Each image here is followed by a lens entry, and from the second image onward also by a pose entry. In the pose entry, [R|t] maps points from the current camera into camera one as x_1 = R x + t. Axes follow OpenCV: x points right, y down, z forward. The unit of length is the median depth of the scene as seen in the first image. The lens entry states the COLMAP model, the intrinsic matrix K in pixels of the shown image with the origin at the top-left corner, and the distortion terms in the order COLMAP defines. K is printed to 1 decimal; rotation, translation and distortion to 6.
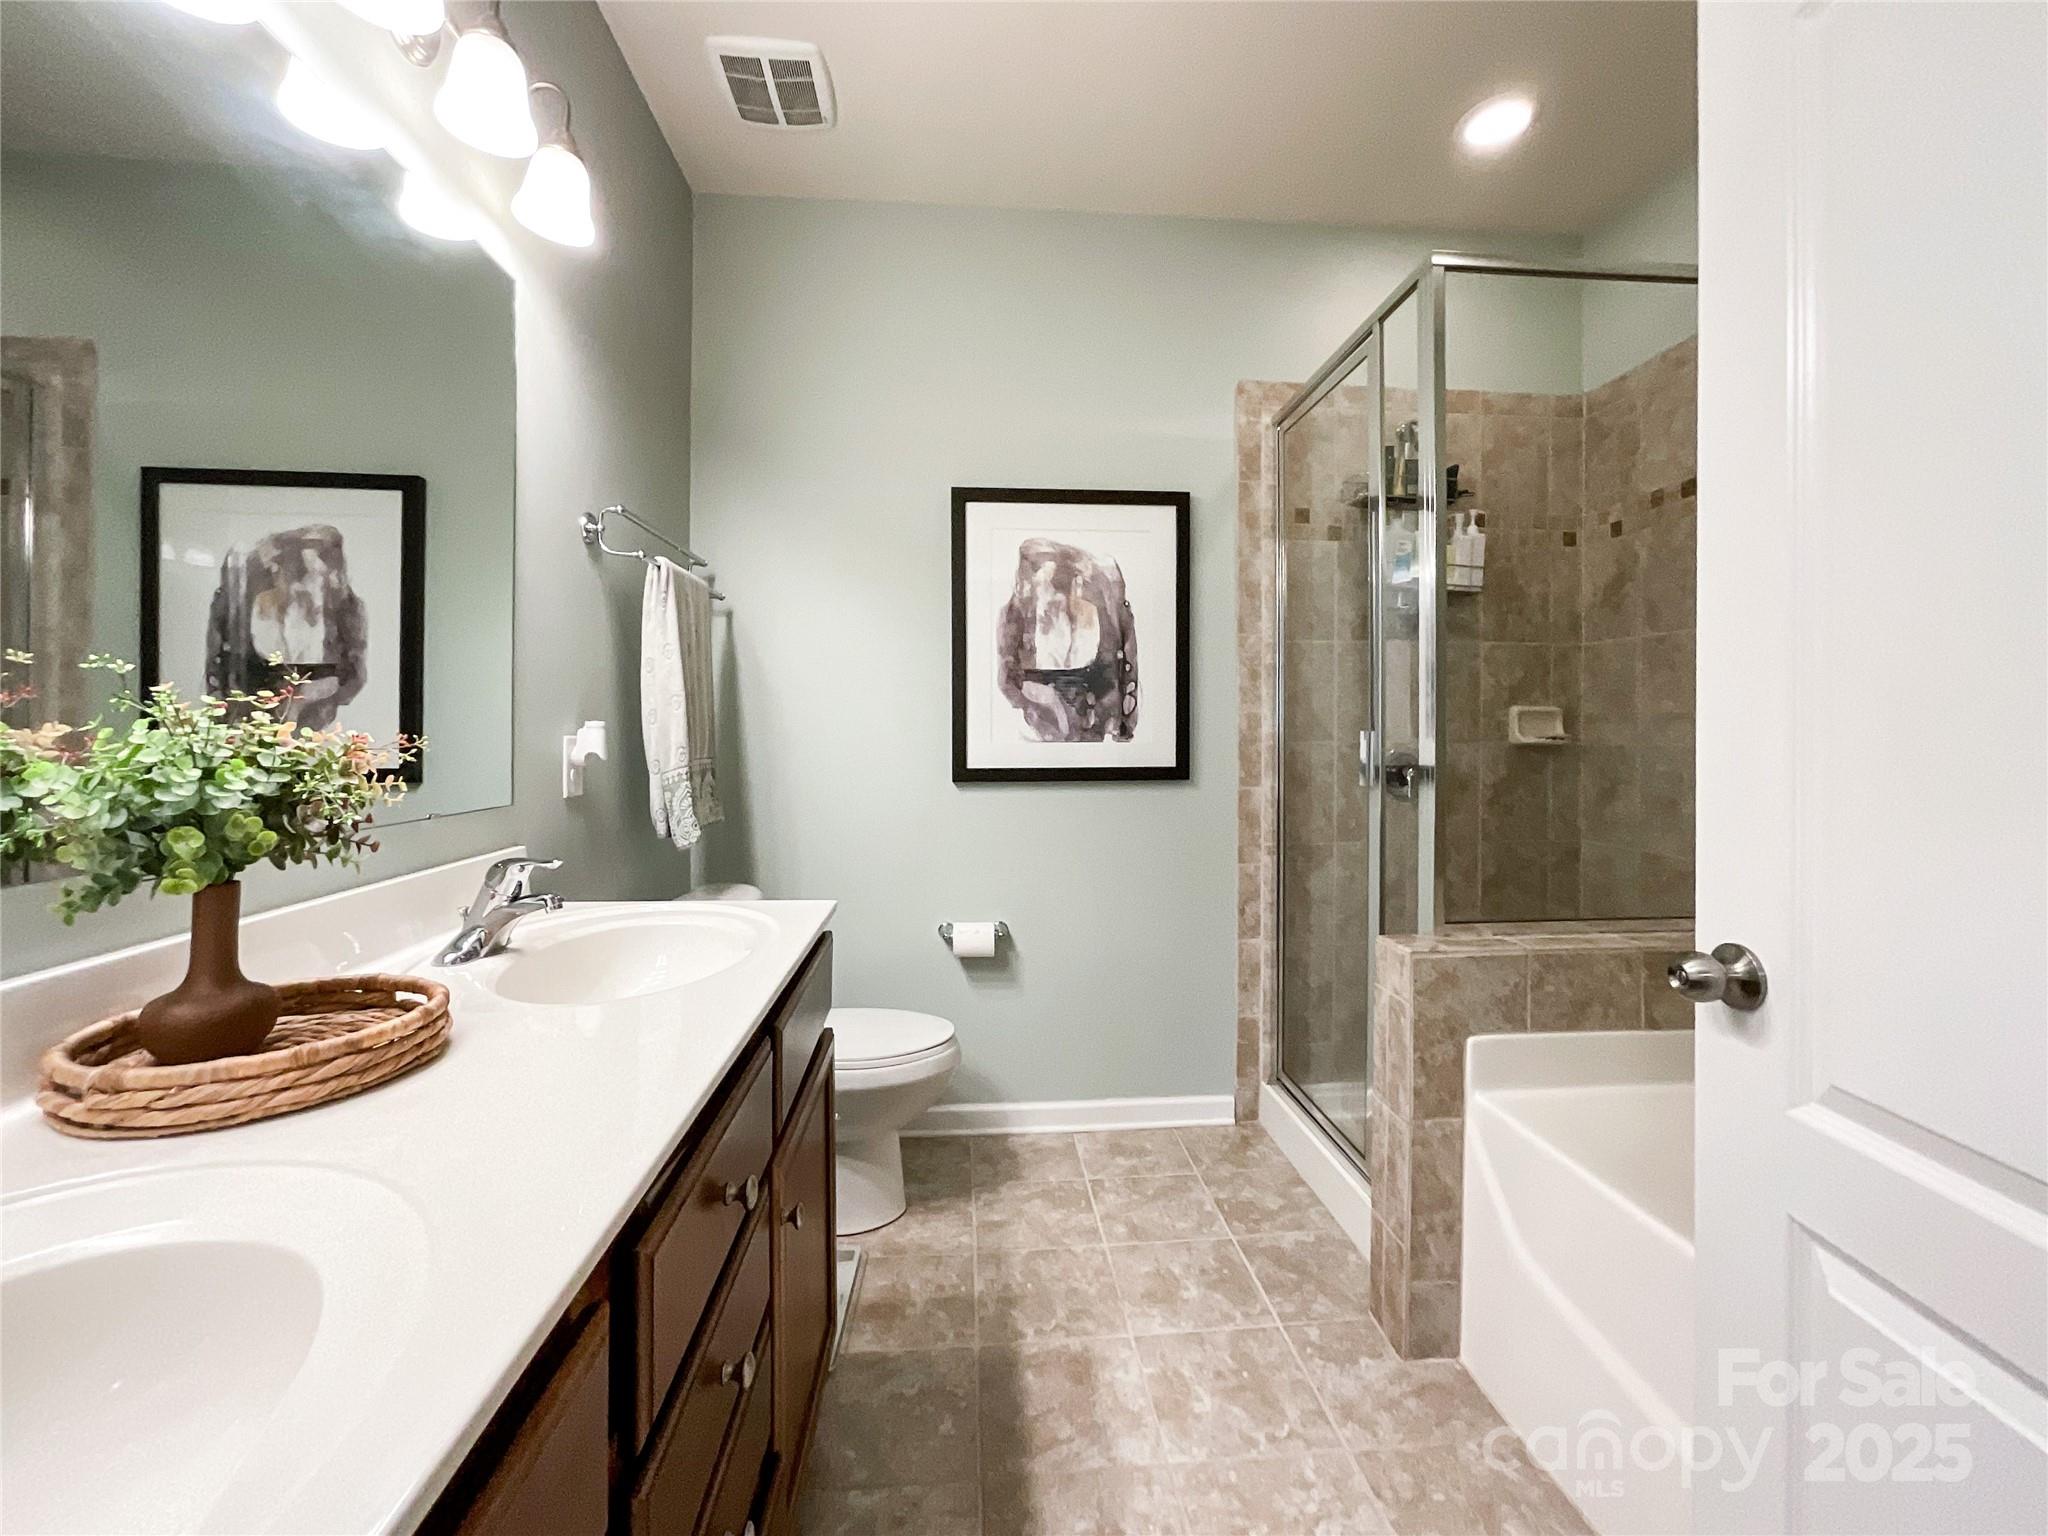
lens RADIAL K [[858.7, 0, 1029.0], [0, 858.7, 736.5], [0, 0, 1]] dist [-0.025561, 0.012476]
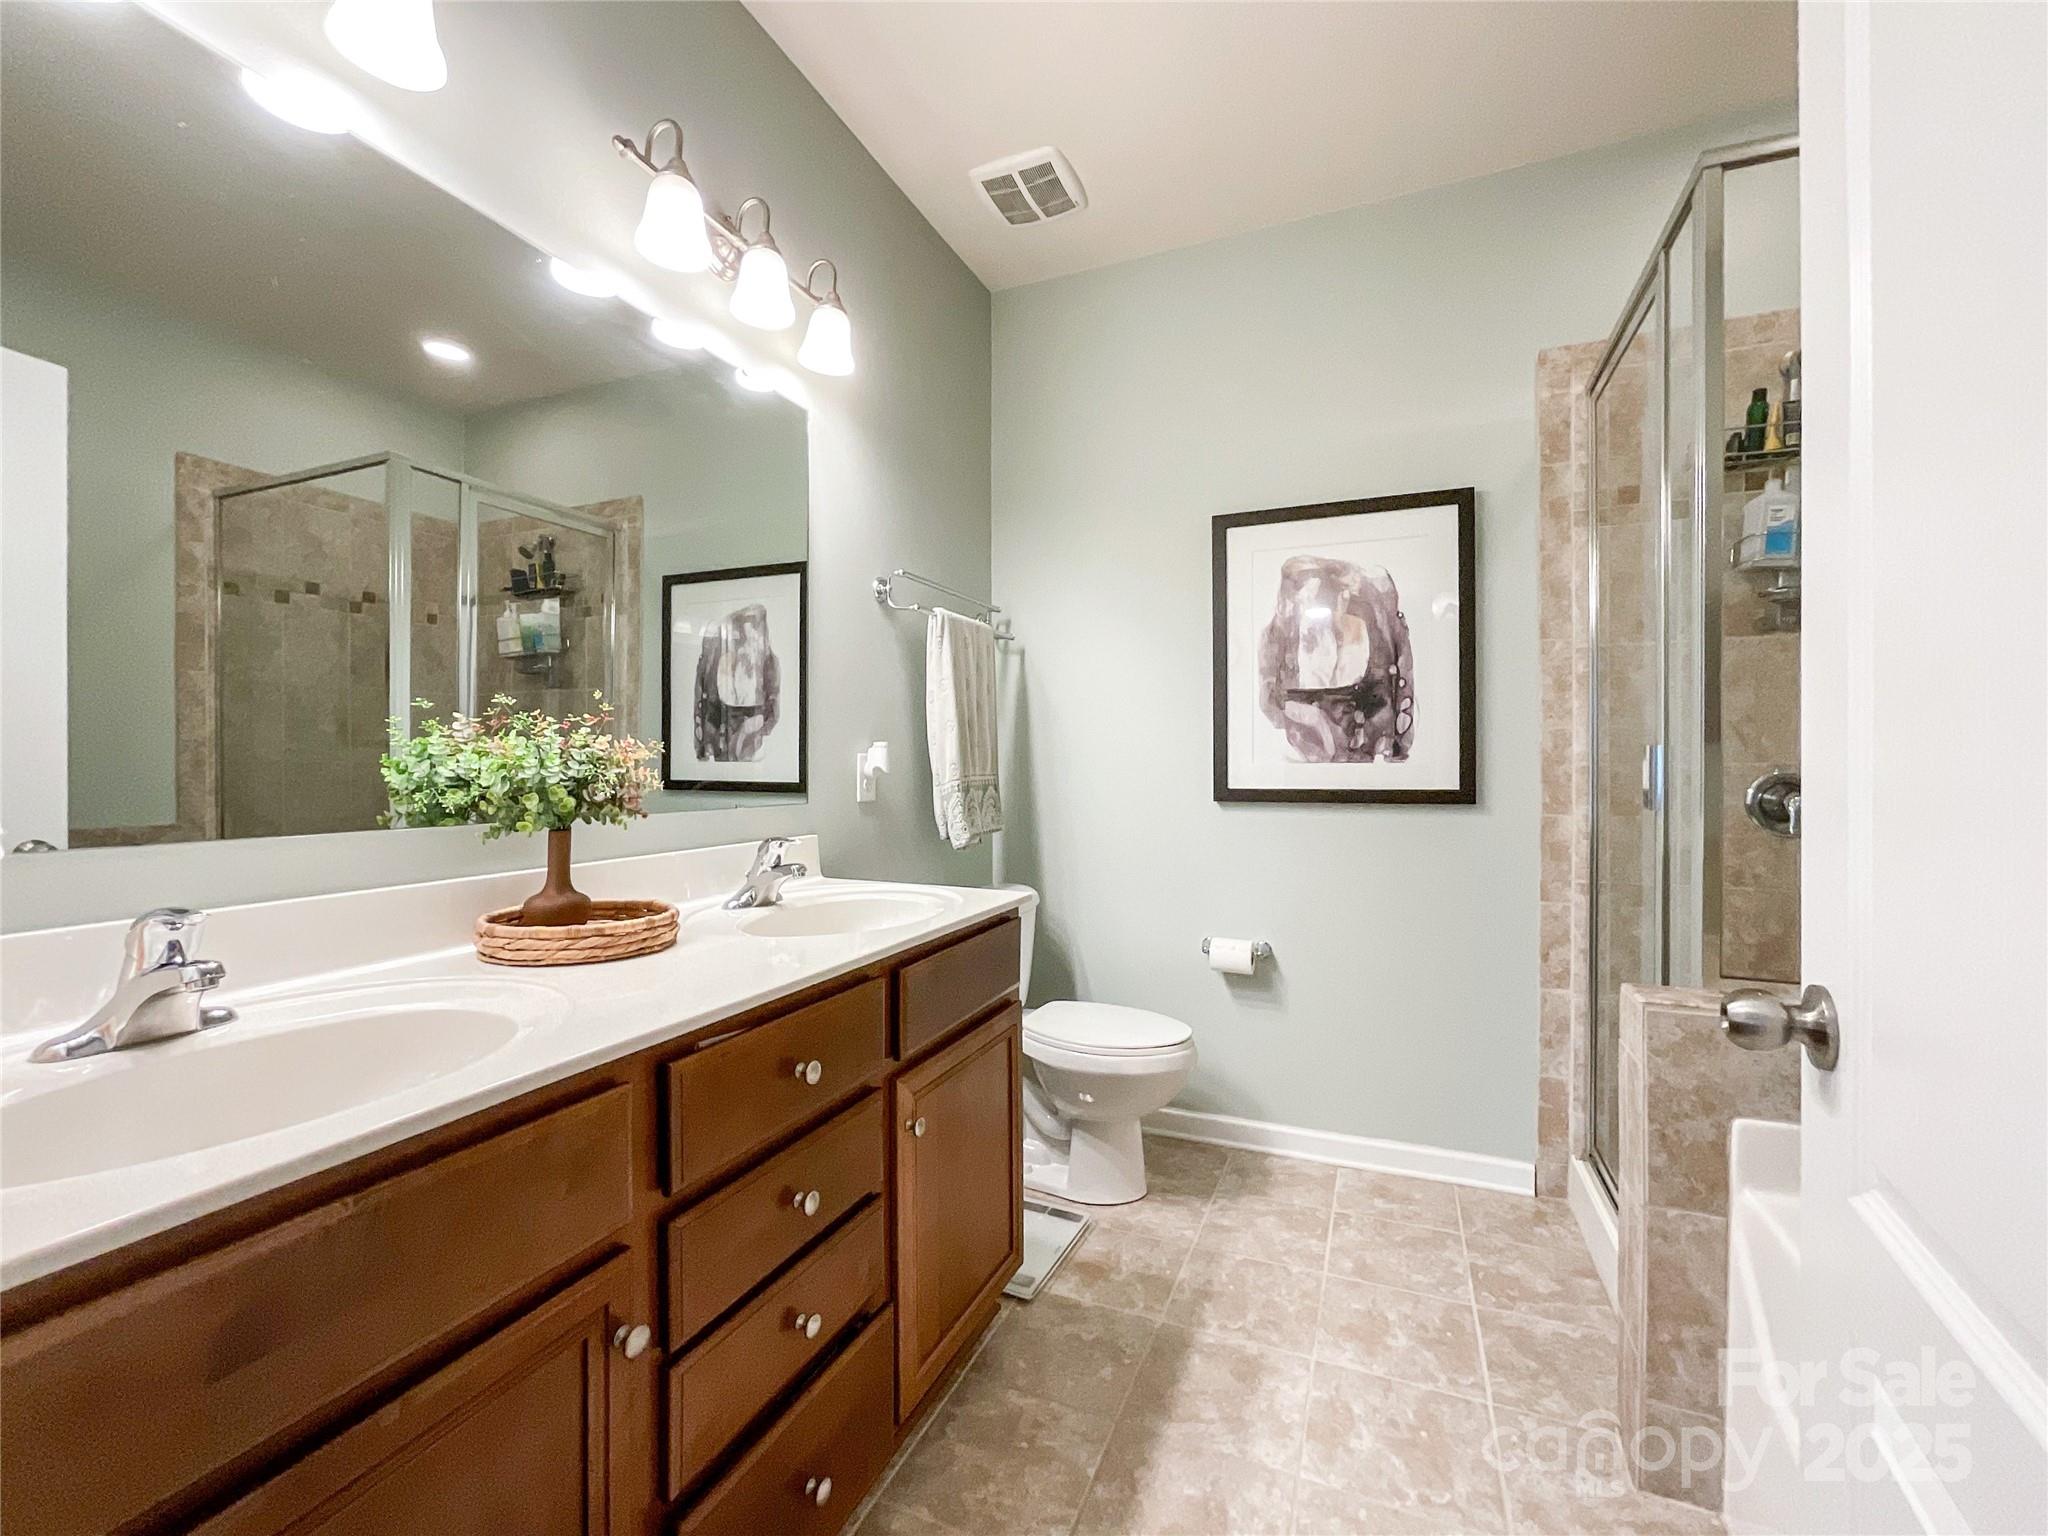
lens RADIAL K [[860.2, 0, 1038.6], [0, 860.2, 771.2], [0, 0, 1]] dist [-0.013665, 0.000637]
pose [[0.885132, 0.003414, -0.465327, 0.208011], [-0.002890, 0.999994, 0.001838, 0.015956], [0.465331, -0.000282, 0.885137, -0.016511]]
